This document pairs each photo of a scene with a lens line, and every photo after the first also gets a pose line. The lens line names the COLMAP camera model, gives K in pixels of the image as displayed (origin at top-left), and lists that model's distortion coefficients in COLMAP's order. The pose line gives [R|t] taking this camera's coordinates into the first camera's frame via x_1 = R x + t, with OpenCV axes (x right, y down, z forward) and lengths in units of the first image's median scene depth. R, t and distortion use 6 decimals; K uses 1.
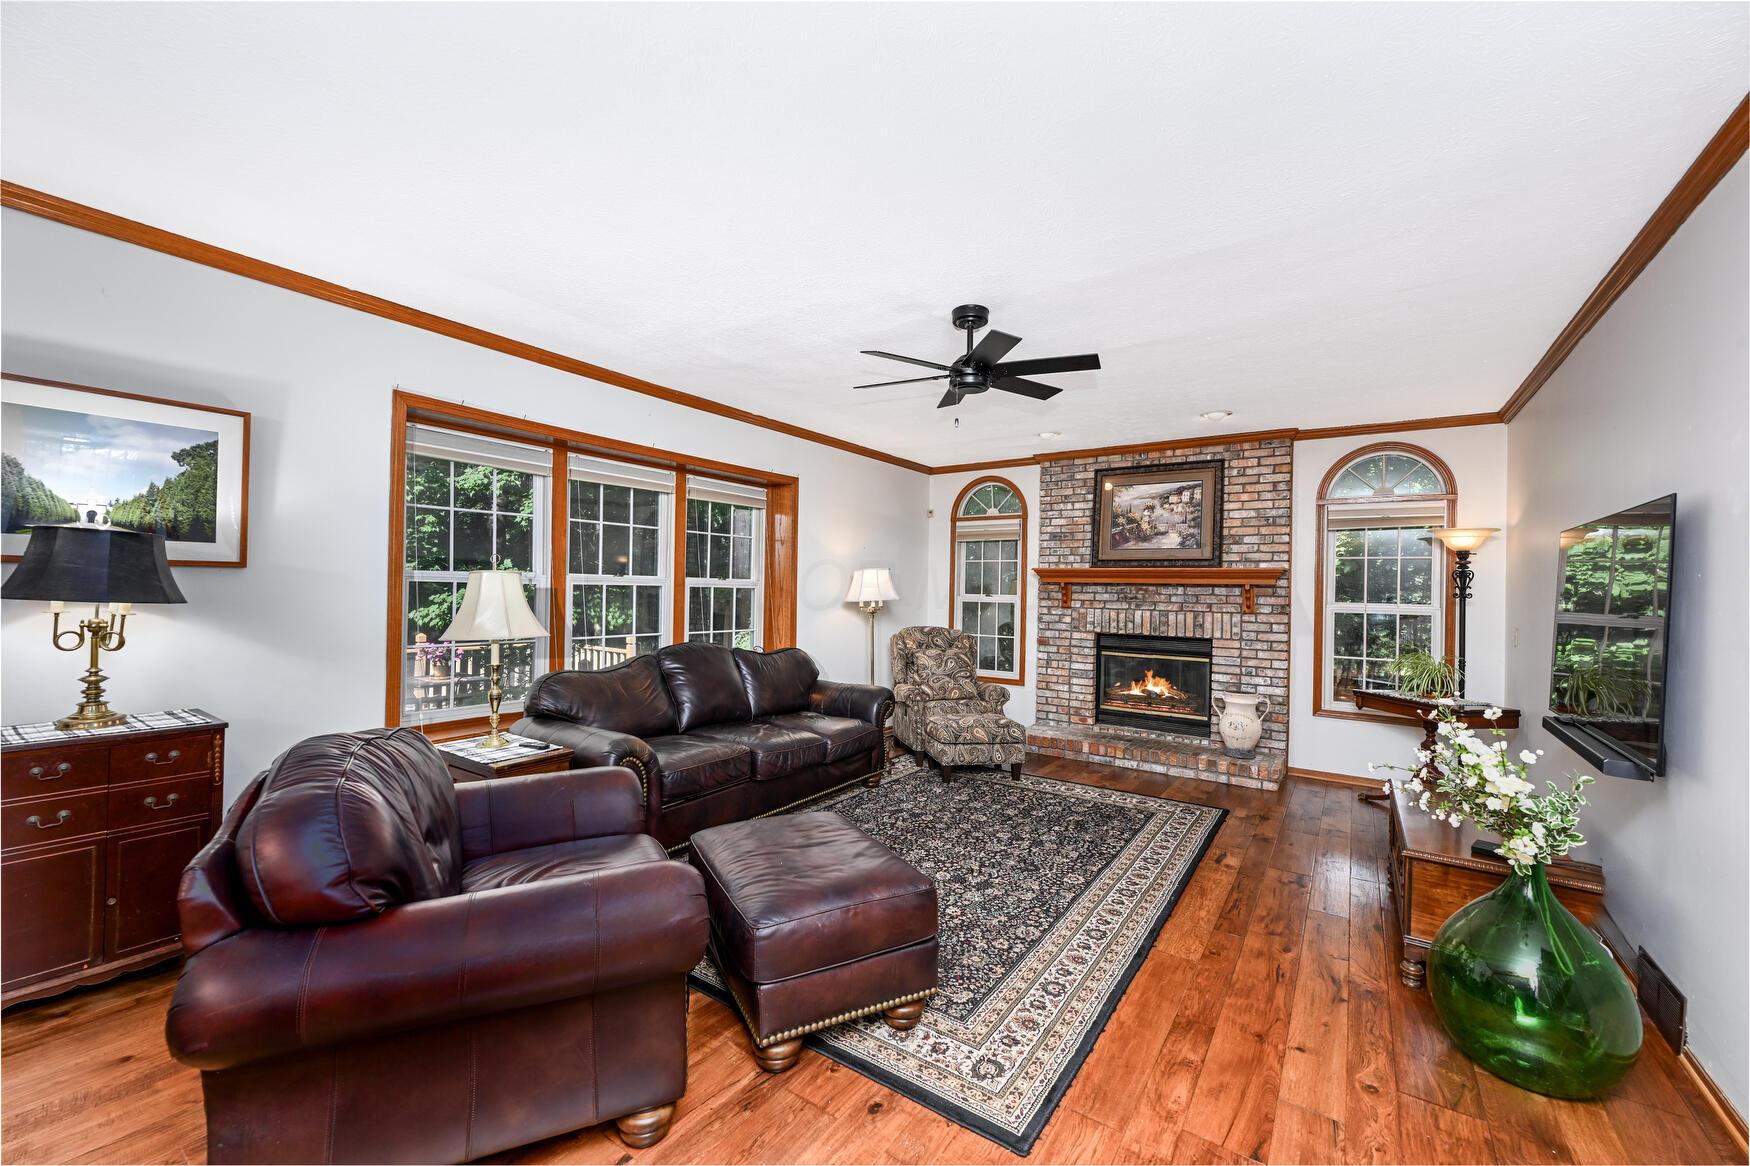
lens RADIAL K [[694.8, 0, 873.1], [0, 694.8, 587.3], [0, 0, 1]] dist [-0.001437, -0.000345]
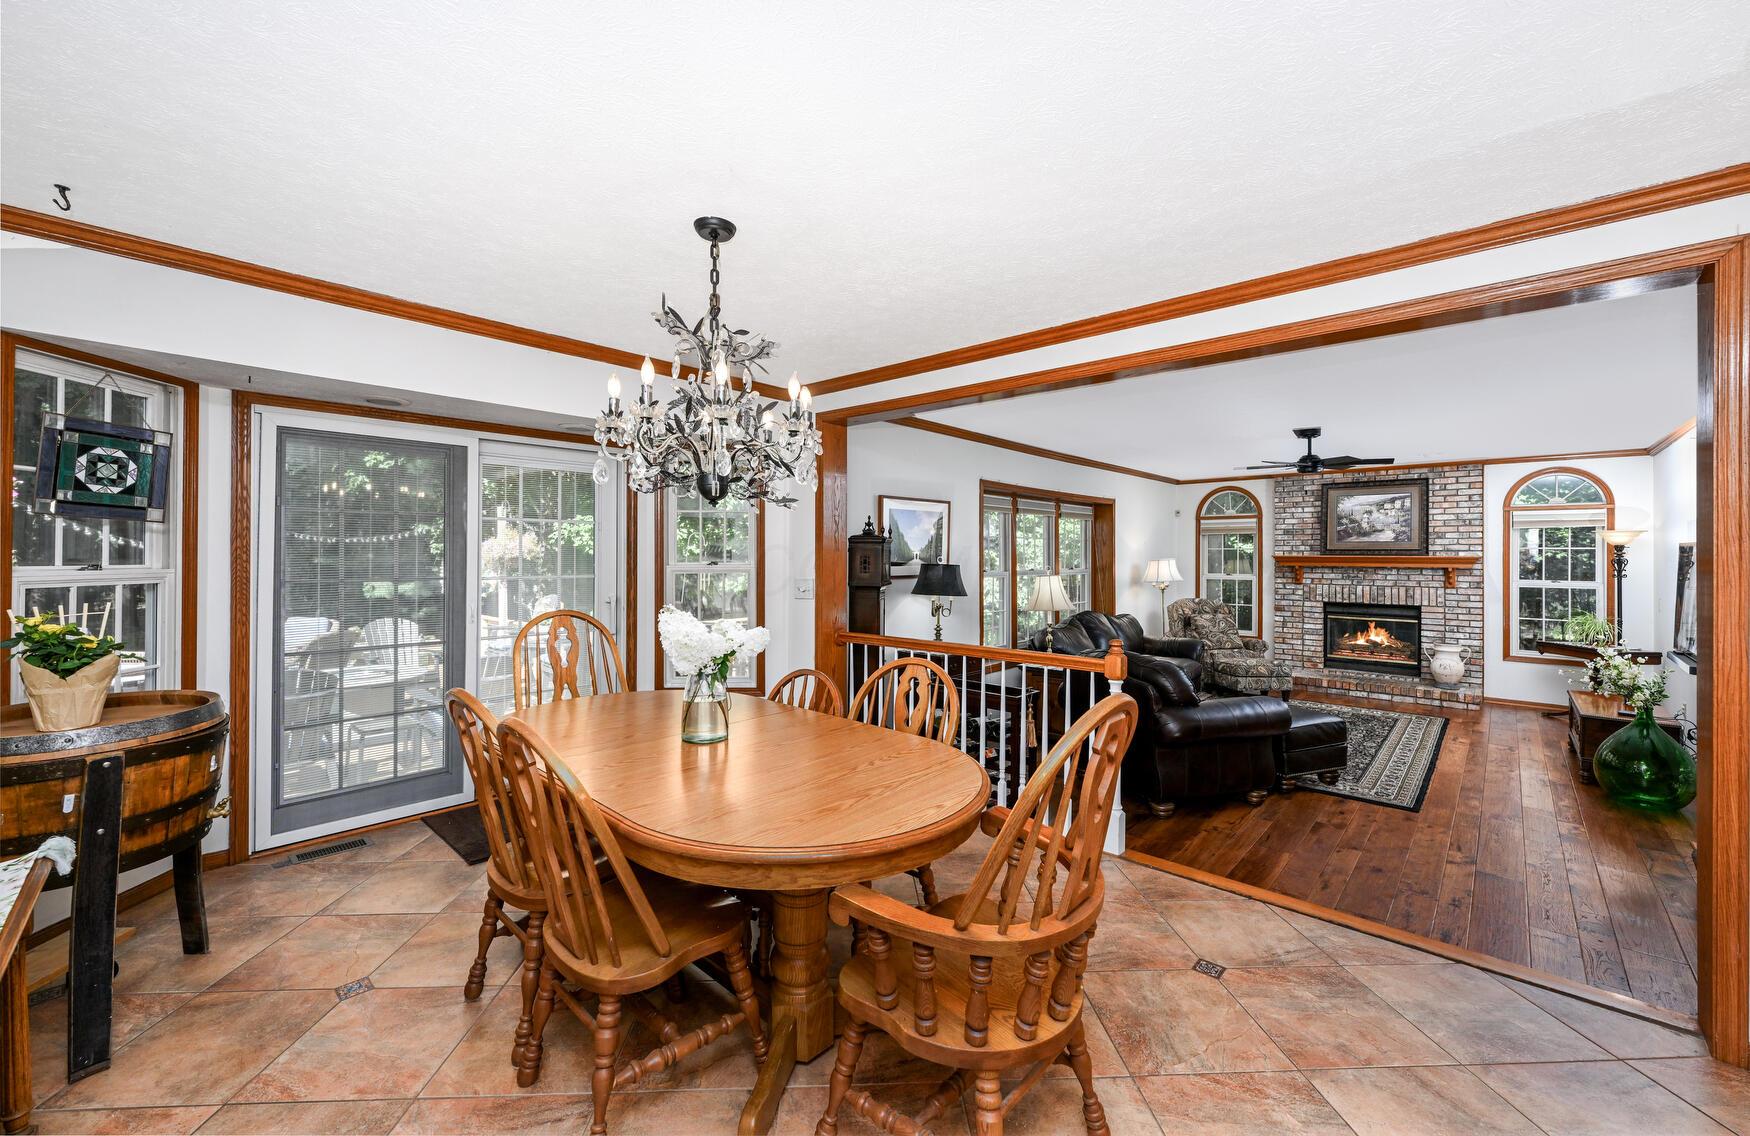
lens RADIAL K [[696.8, 0, 877.0], [0, 696.8, 553.4], [0, 0, 1]] dist [-0.000512, -0.000070]
pose [[0.991674, -0.016712, -0.127682, -0.420224], [0.016718, 0.999860, -0.001027, -0.049001], [0.127681, -0.001116, 0.991815, -0.535210]]
